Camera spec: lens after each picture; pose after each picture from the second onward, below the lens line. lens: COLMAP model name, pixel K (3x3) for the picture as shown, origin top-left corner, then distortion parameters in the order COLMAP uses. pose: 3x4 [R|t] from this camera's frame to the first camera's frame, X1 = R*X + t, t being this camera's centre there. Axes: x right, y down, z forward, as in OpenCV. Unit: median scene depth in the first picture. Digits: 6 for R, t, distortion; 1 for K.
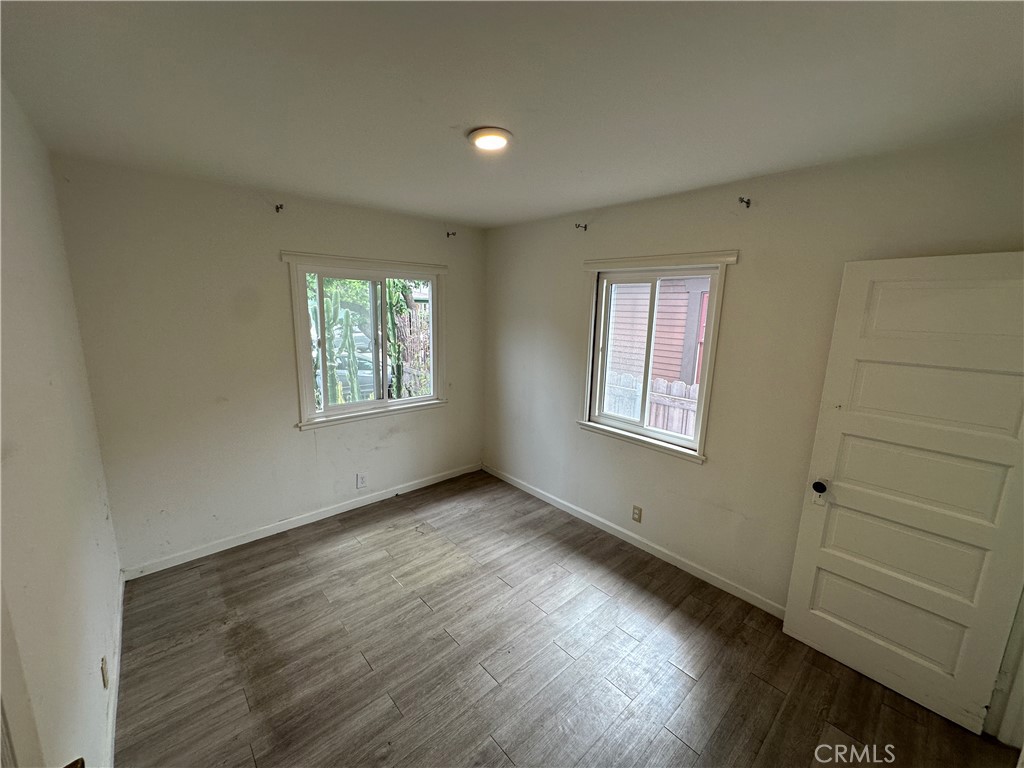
lens RADIAL K [[411.7, 0, 511.1], [0, 411.7, 384.6], [0, 0, 1]] dist [-0.001191, -0.000080]
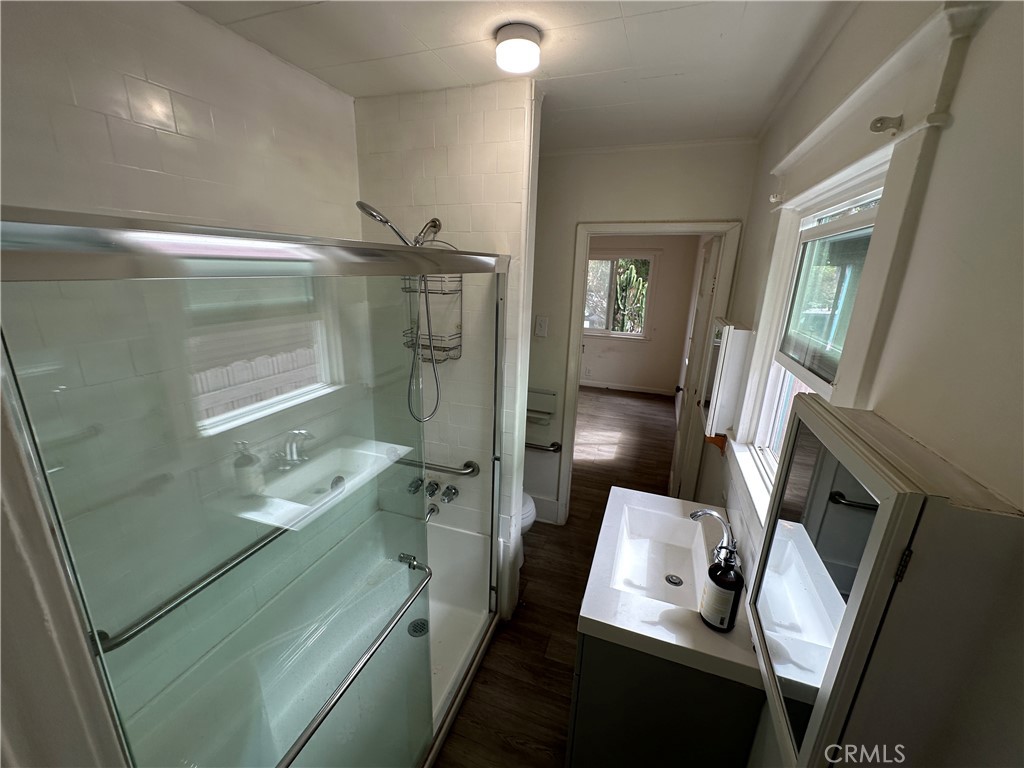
lens RADIAL K [[411.7, 0, 512.2], [0, 411.7, 384.8], [0, 0, 1]] dist [-0.001191, -0.000080]
pose [[0.475126, 0.232368, -0.848681, 1.041802], [-0.186432, 0.969188, 0.160990, 0.058609], [0.859941, 0.081731, 0.503808, -0.207617]]
